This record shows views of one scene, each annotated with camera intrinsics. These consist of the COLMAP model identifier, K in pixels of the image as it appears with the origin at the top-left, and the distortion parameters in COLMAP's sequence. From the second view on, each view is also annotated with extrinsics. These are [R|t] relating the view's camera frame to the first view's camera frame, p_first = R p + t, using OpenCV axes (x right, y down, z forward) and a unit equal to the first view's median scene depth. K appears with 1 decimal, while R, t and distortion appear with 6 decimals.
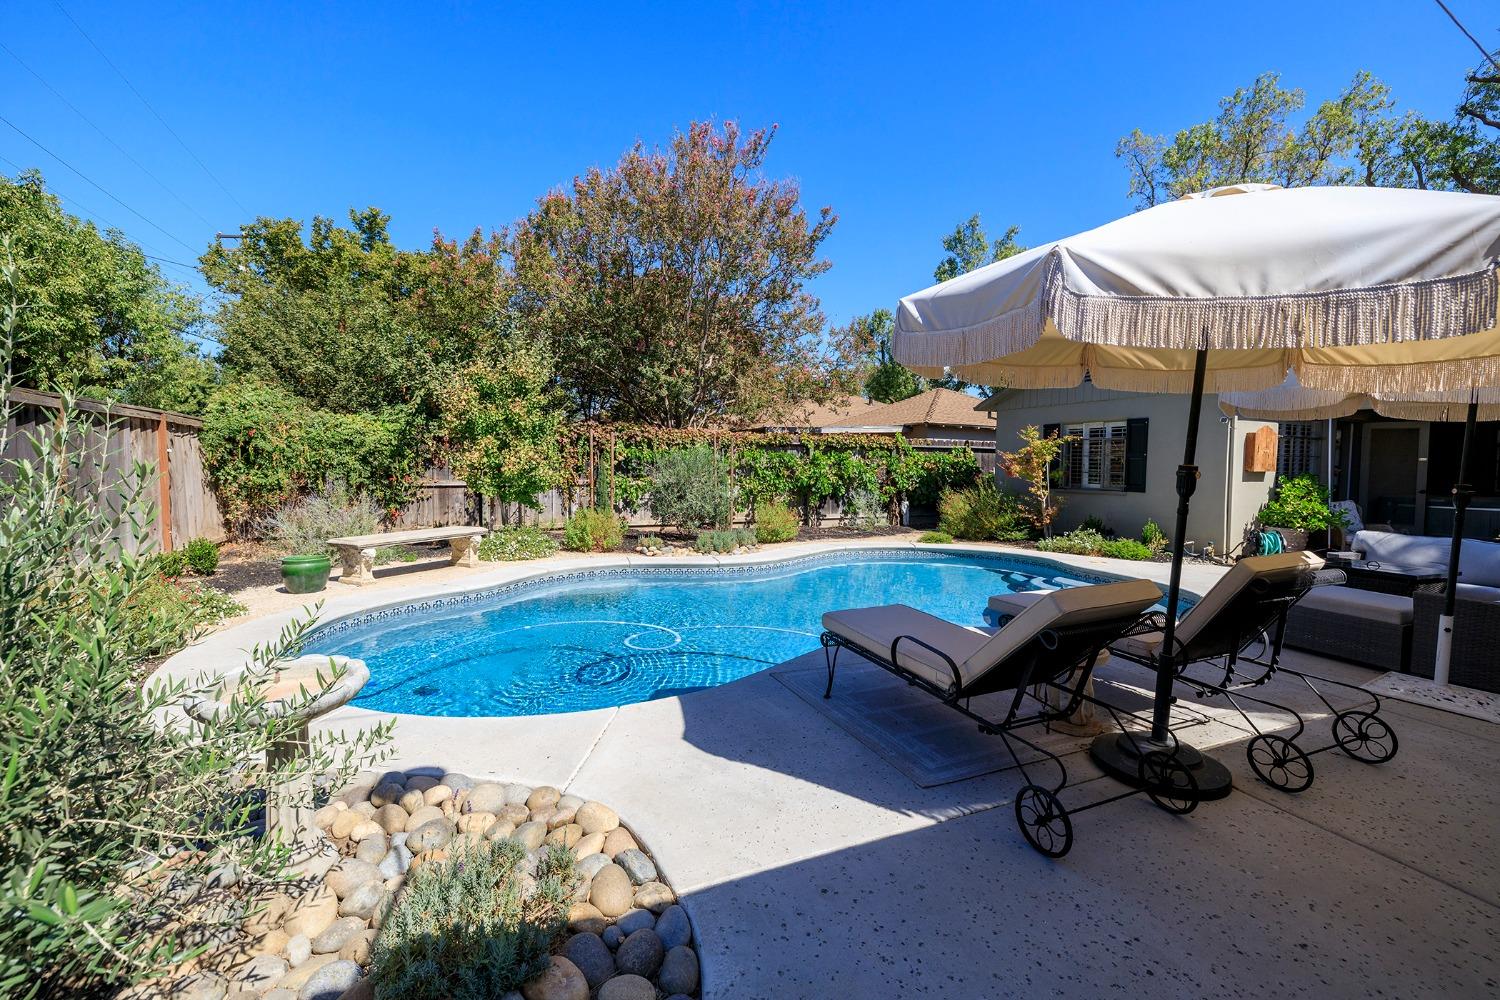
lens RADIAL K [[630.7, 0, 739.5], [0, 630.7, 501.2], [0, 0, 1]] dist [0.000166, -0.000034]
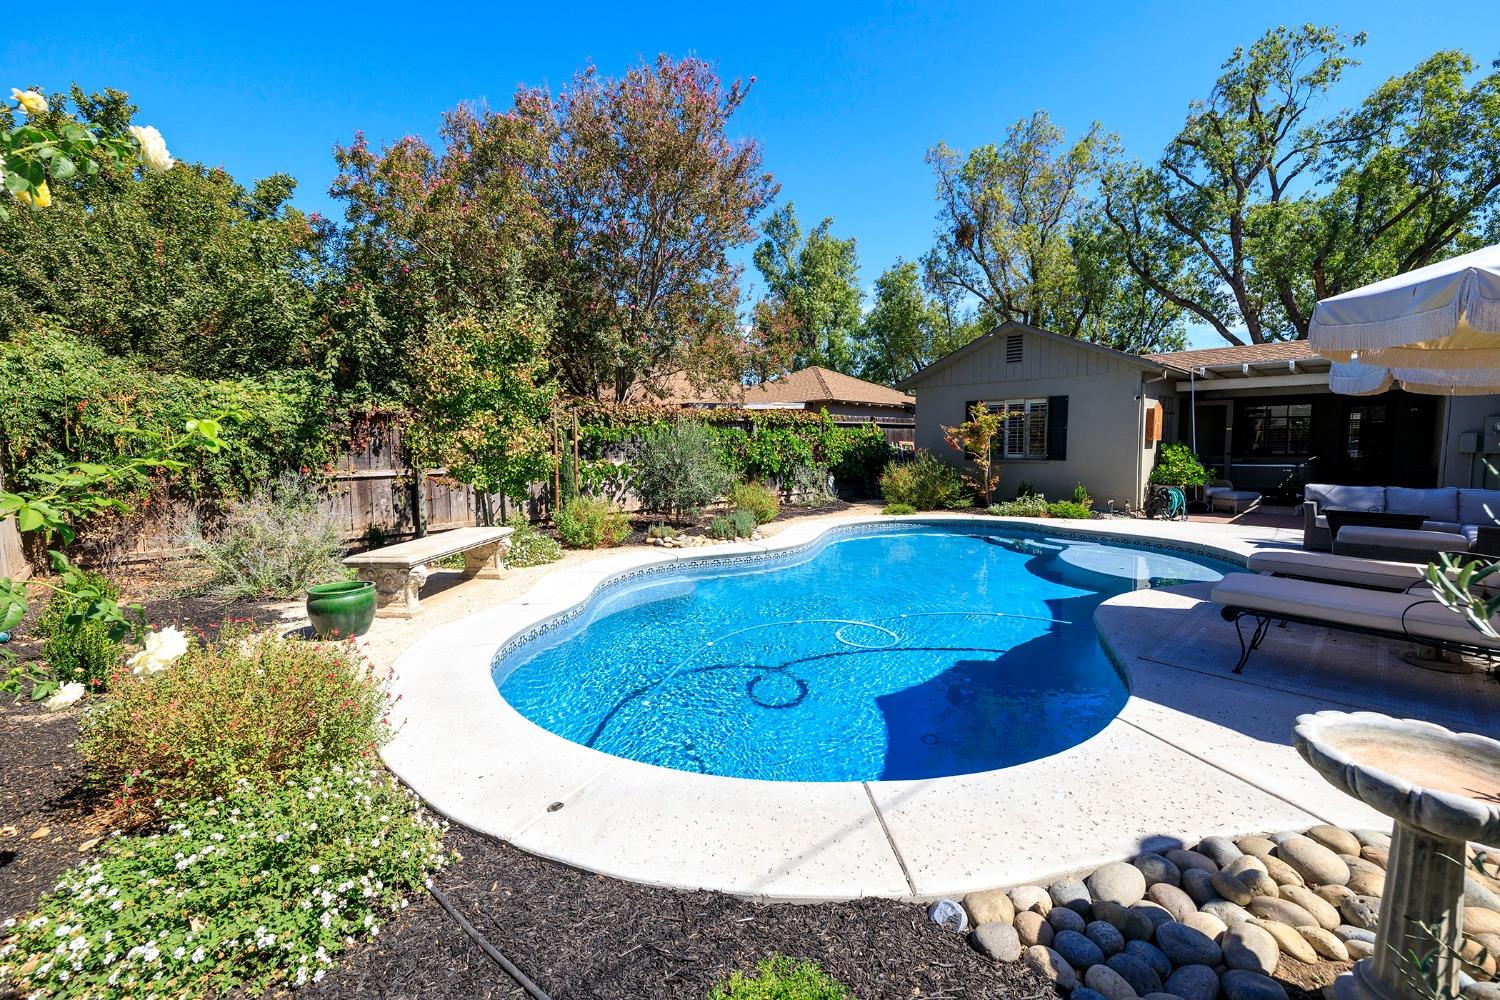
lens RADIAL K [[630.7, 0, 743.1], [0, 630.7, 499.9], [0, 0, 1]] dist [0.000166, -0.000034]
pose [[0.934362, -0.049567, 0.352861, -0.307320], [0.038327, 0.998513, 0.038774, -0.008428], [-0.354258, -0.022705, 0.934872, 0.121487]]
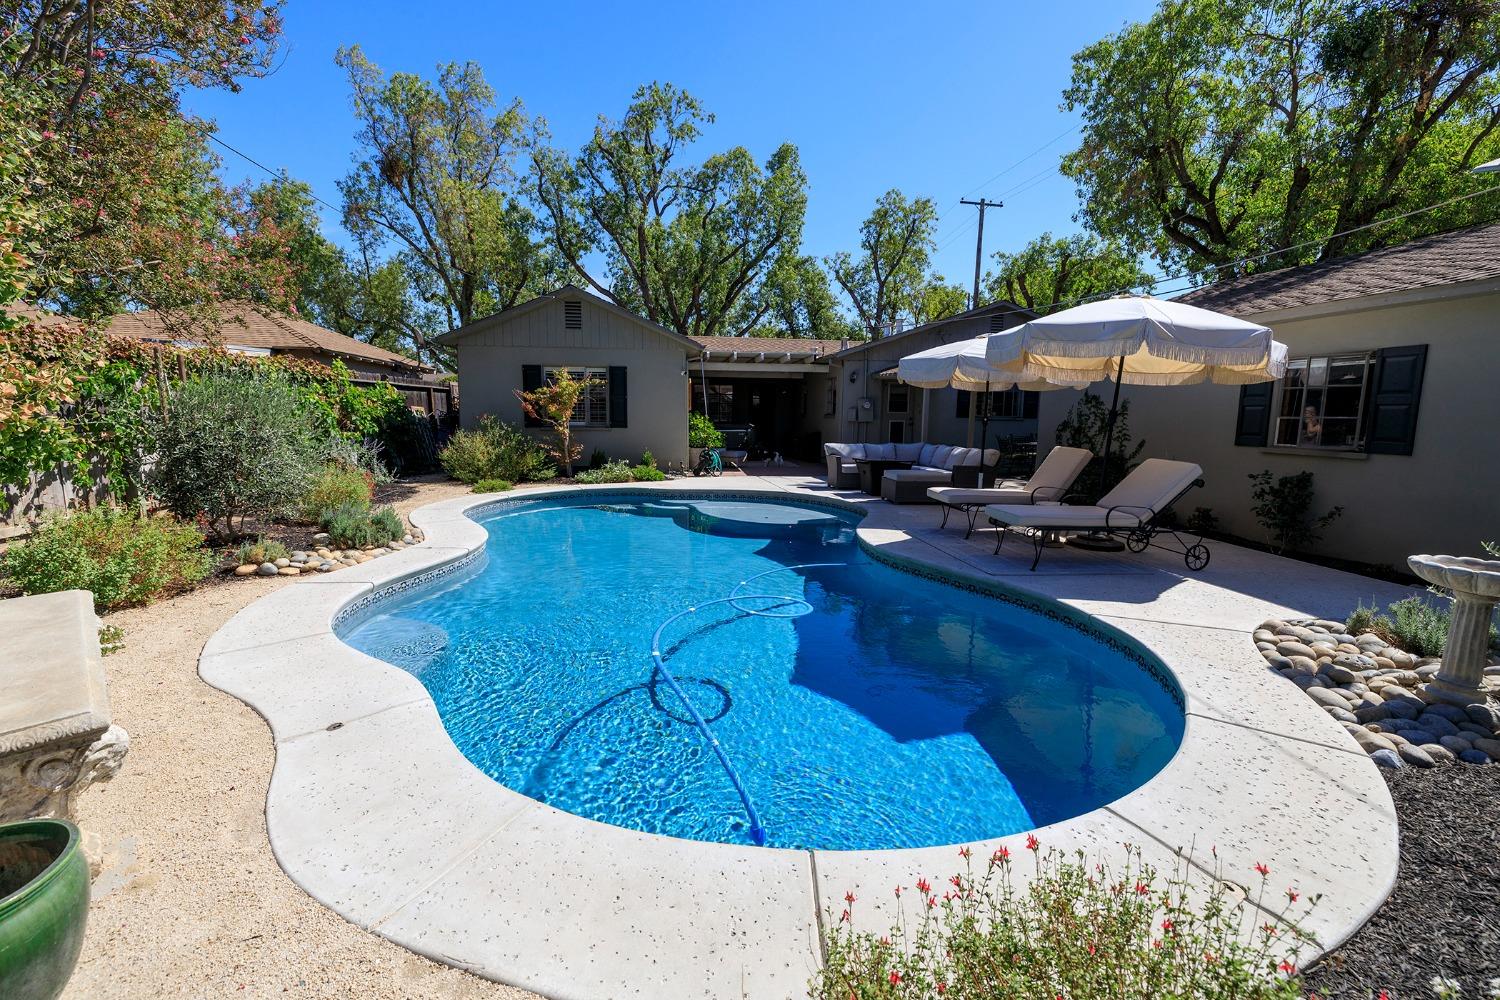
lens RADIAL K [[630.7, 0, 749.3], [0, 630.7, 496.4], [0, 0, 1]] dist [0.000166, -0.000034]
pose [[0.268119, -0.136336, 0.953690, -0.472210], [0.048459, 0.990591, 0.127987, -0.025877], [-0.962166, 0.011899, 0.272203, 0.414866]]
